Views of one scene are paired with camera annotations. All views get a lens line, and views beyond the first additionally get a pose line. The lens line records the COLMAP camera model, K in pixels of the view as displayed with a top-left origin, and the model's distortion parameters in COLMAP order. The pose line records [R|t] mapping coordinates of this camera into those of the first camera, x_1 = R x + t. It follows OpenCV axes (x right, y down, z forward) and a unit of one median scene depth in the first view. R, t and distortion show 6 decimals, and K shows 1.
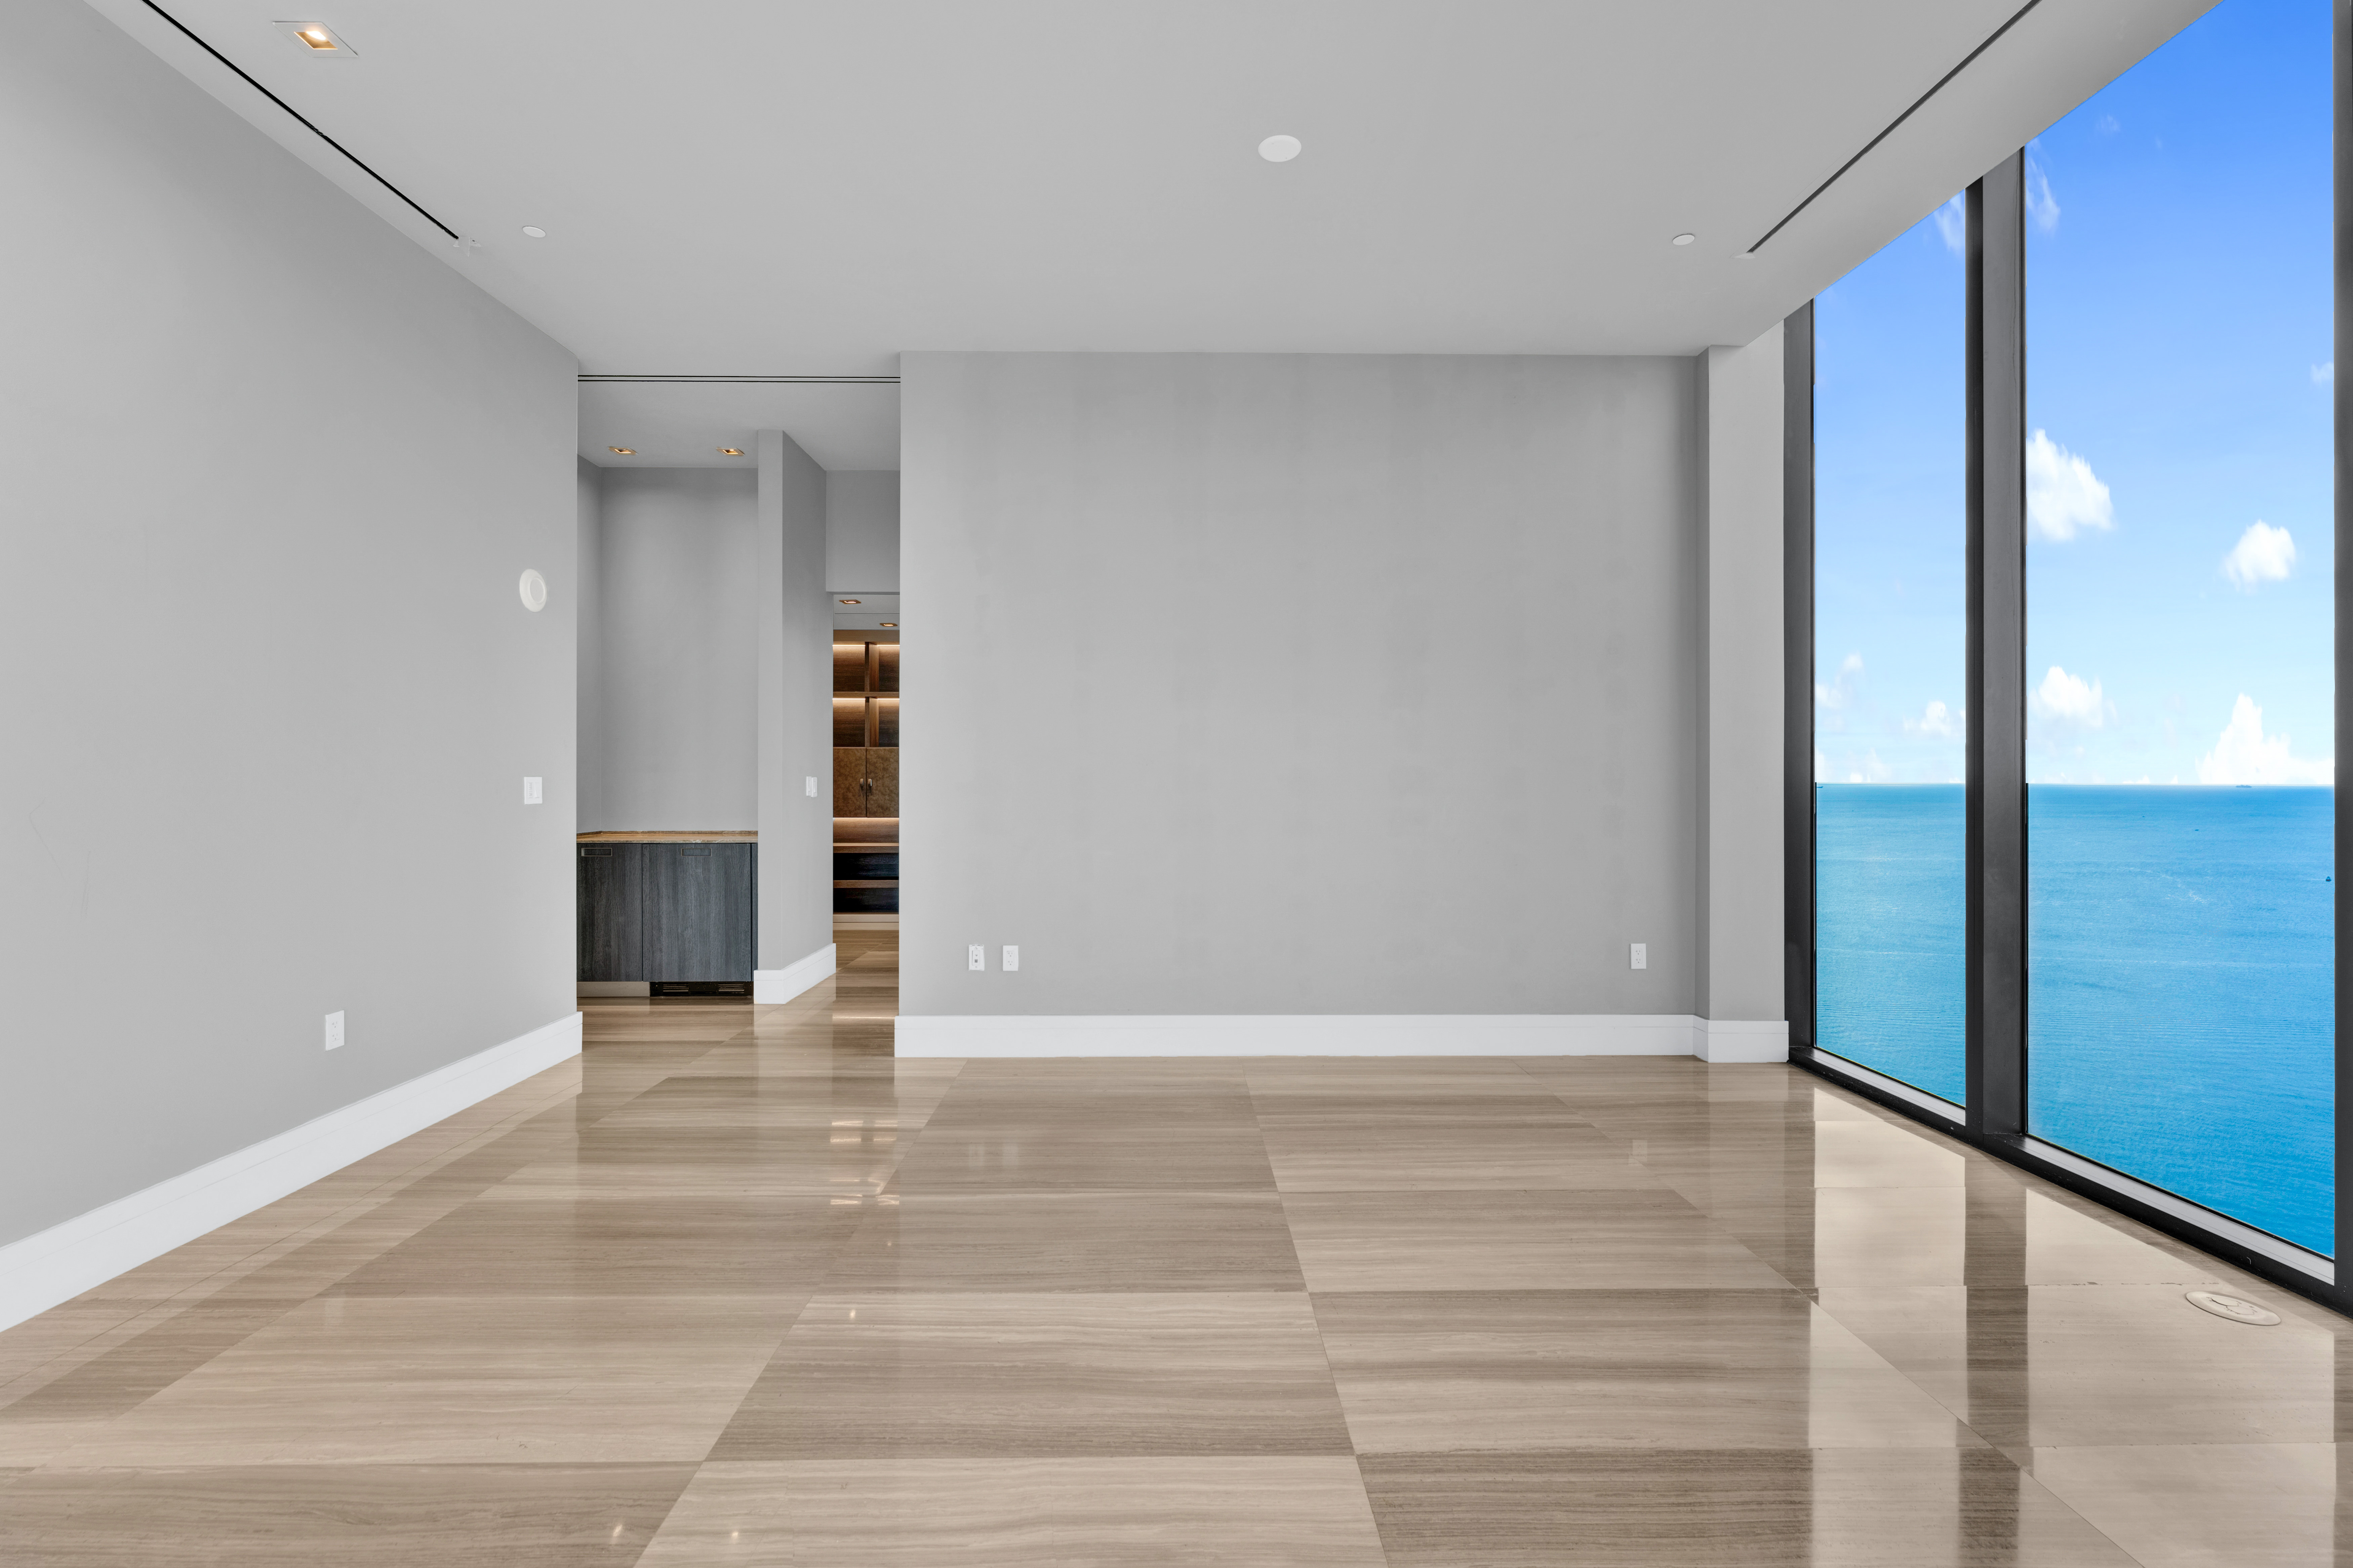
lens RADIAL K [[1032.4, 0, 1176.5], [0, 1032.4, 784.0], [0, 0, 1]] dist [-0.004018, -0.000340]
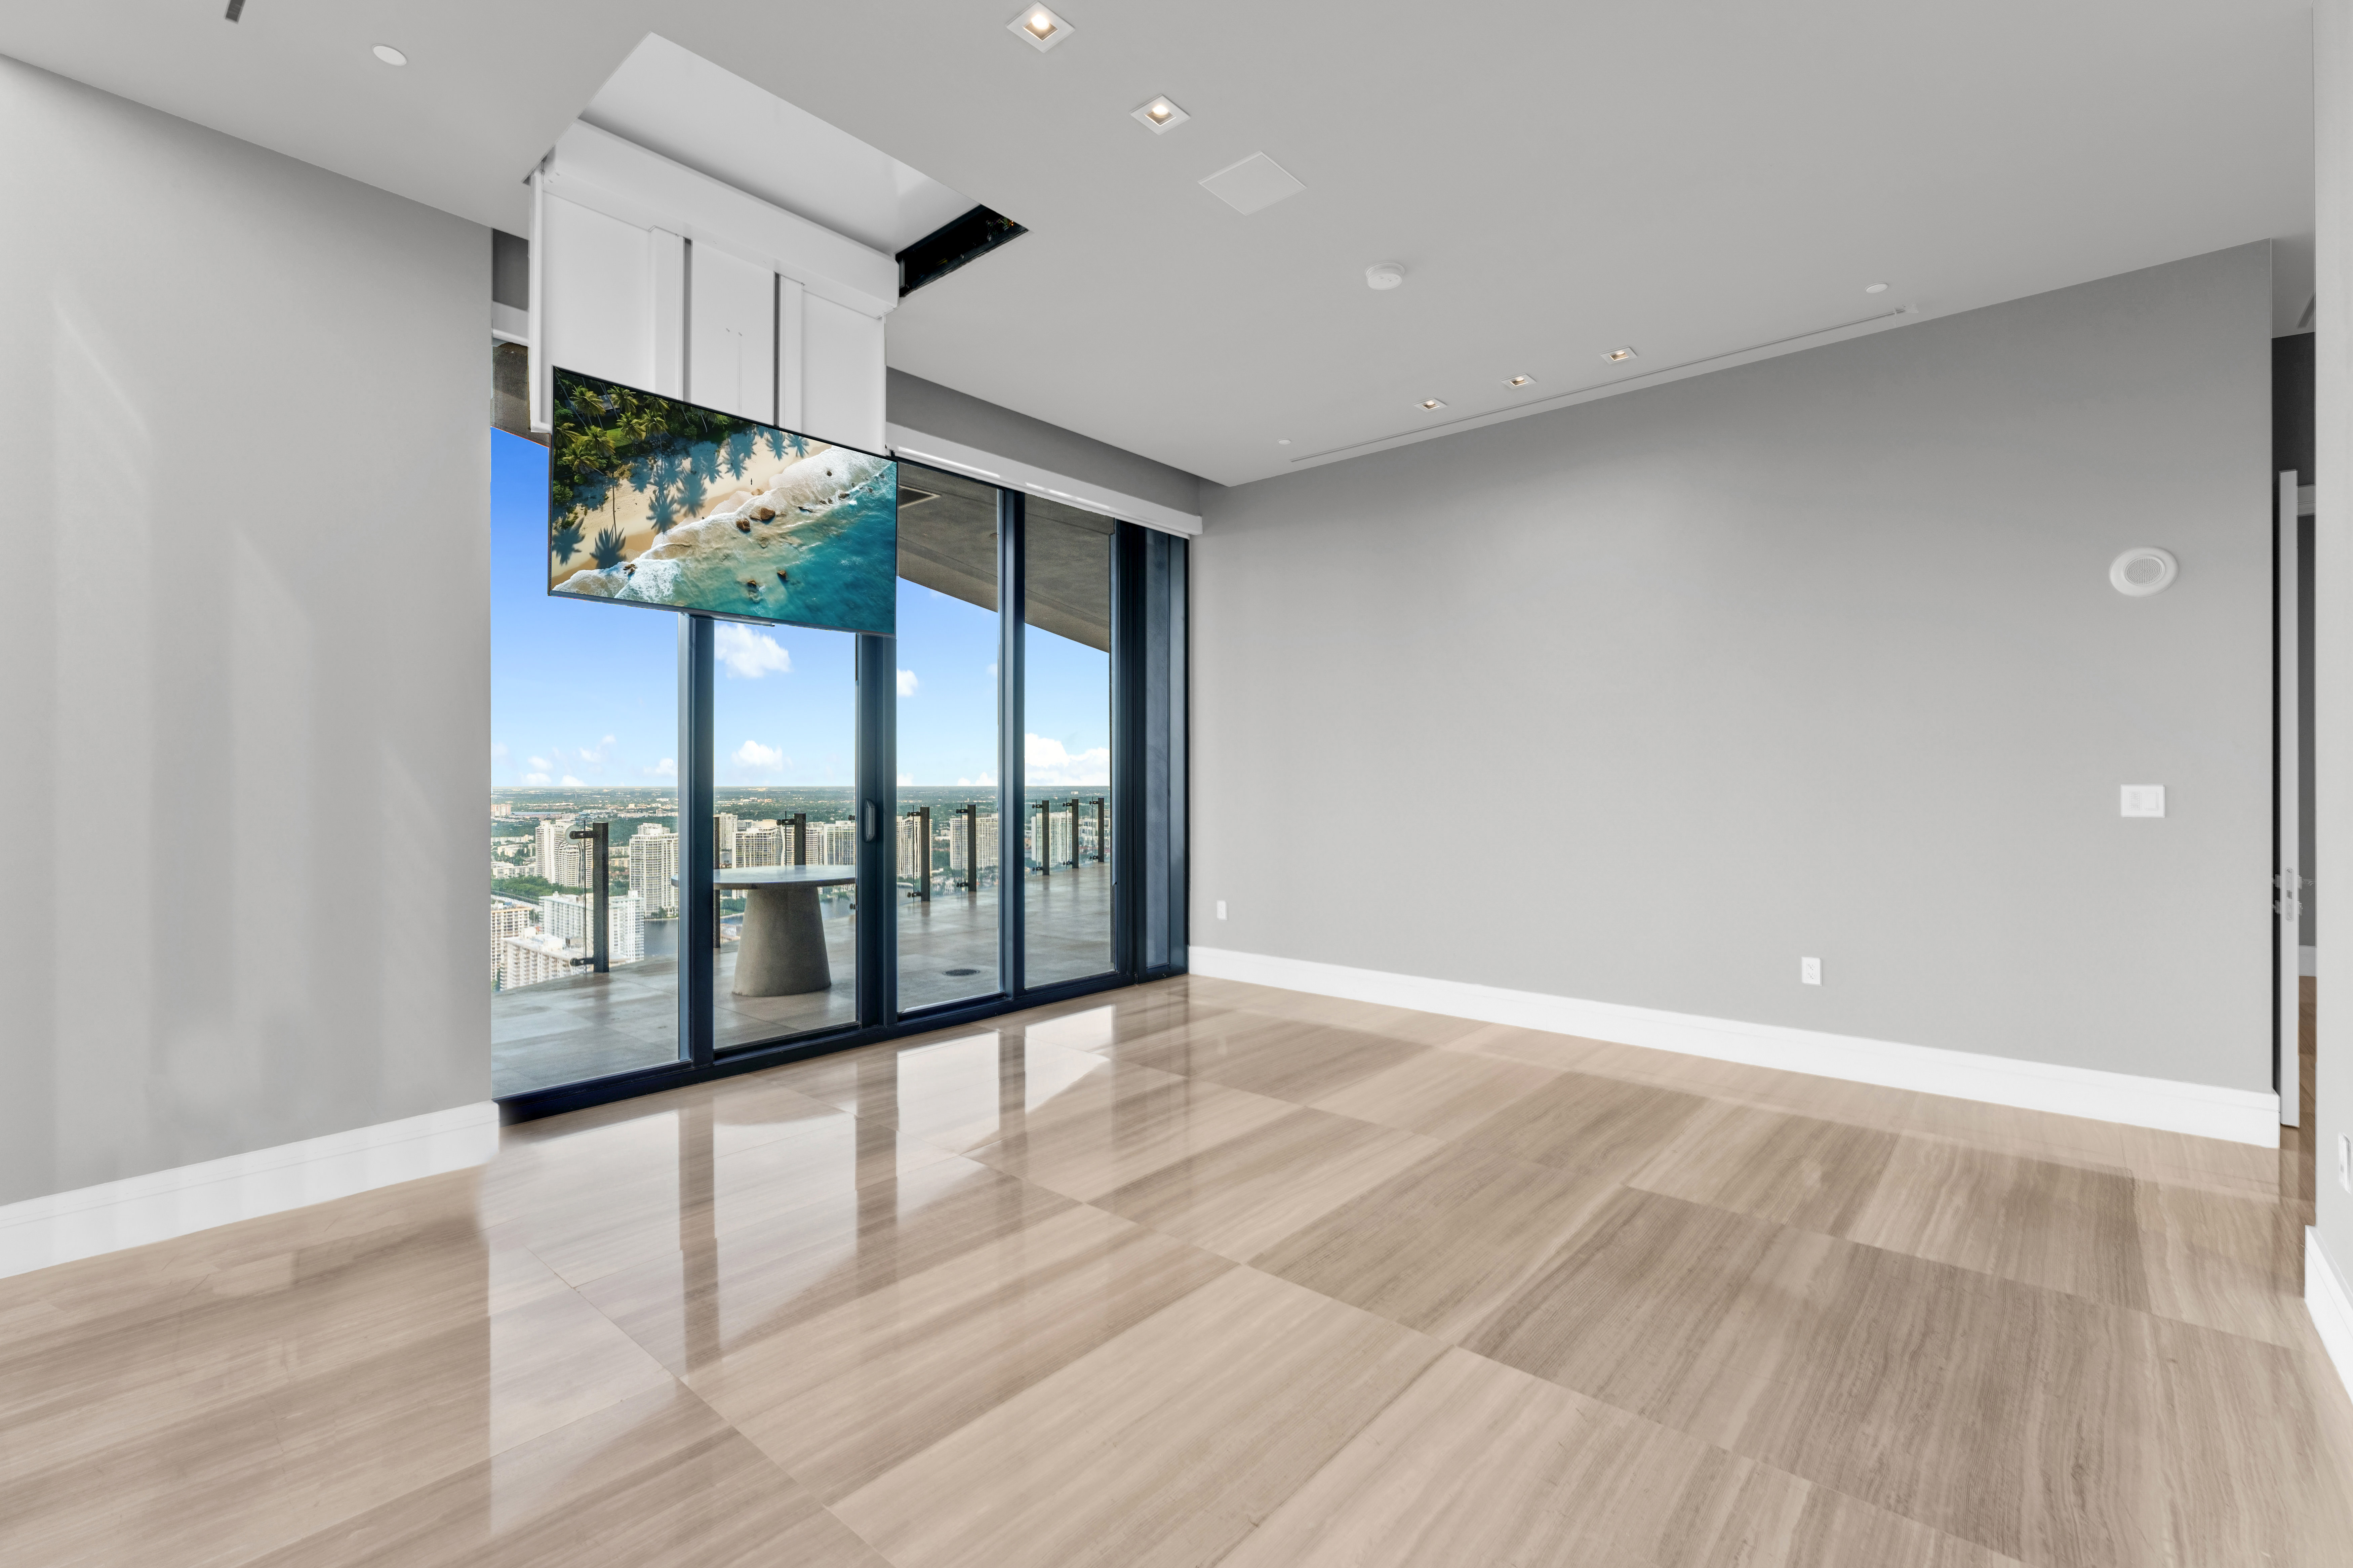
lens RADIAL K [[1032.4, 0, 1176.5], [0, 1032.4, 784.0], [0, 0, 1]] dist [-0.004018, -0.000340]
pose [[-0.664438, 0.004352, -0.747331, 0.936312], [-0.007633, 0.999891, 0.012609, -0.021530], [0.747305, 0.014082, -0.664332, 1.587967]]
